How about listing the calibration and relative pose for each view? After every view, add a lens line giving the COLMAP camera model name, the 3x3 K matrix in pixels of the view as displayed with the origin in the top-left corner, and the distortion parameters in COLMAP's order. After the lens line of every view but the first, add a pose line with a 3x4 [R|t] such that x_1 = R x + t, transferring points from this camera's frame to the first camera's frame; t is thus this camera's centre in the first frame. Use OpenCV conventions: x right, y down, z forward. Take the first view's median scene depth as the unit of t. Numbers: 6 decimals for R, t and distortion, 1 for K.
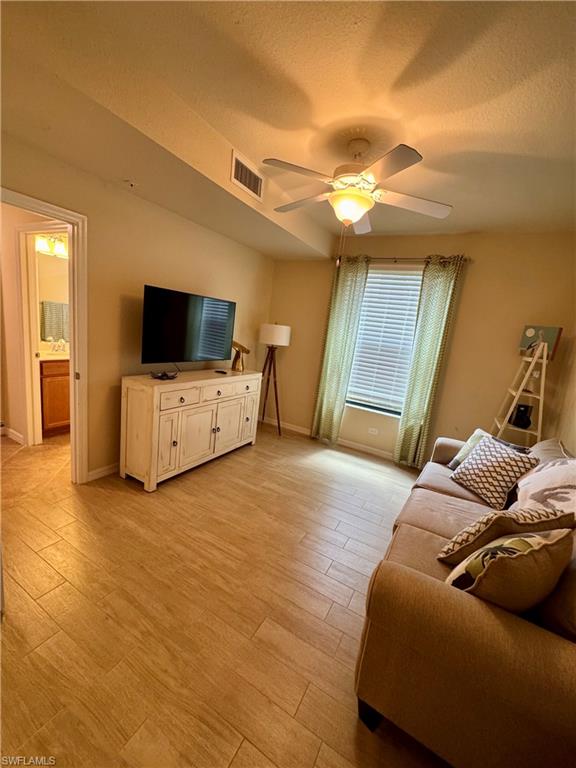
lens RADIAL K [[307.6, 0, 288.6], [0, 307.6, 381.6], [0, 0, 1]] dist [-0.004290, 0.000433]
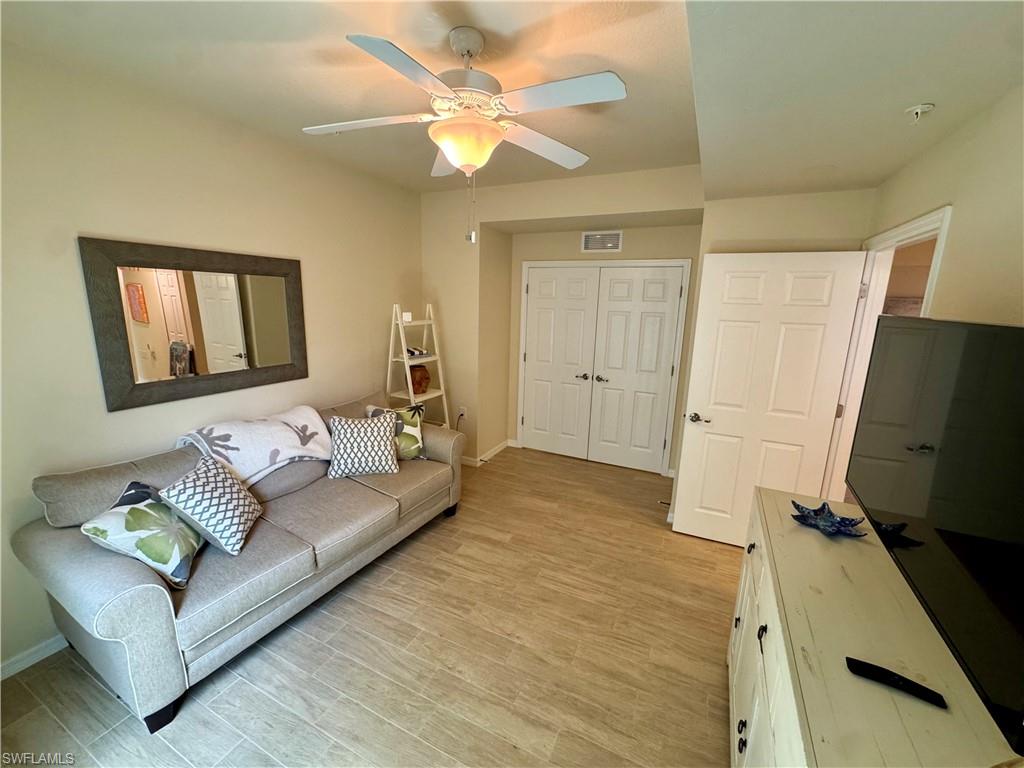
lens RADIAL K [[410.2, 0, 517.6], [0, 410.2, 388.9], [0, 0, 1]] dist [-0.004290, 0.000433]
pose [[-0.987815, -0.123202, -0.095096, 0.083155], [-0.150381, 0.912979, 0.379282, -0.334923], [0.040092, 0.388961, -0.920381, 1.455018]]
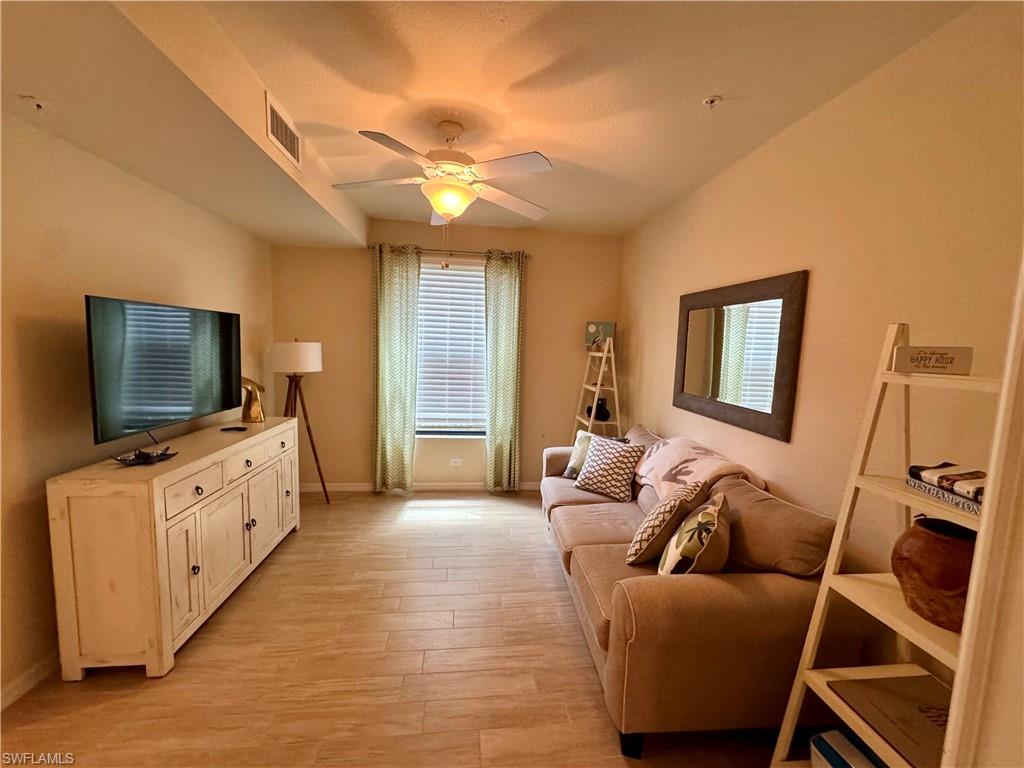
lens RADIAL K [[410.2, 0, 511.0], [0, 410.2, 383.3], [0, 0, 1]] dist [-0.004290, 0.000433]
pose [[0.813511, -0.147668, 0.562490, -0.272818], [0.167491, 0.985735, 0.016545, -0.052805], [-0.556909, 0.080752, 0.826639, 0.027732]]
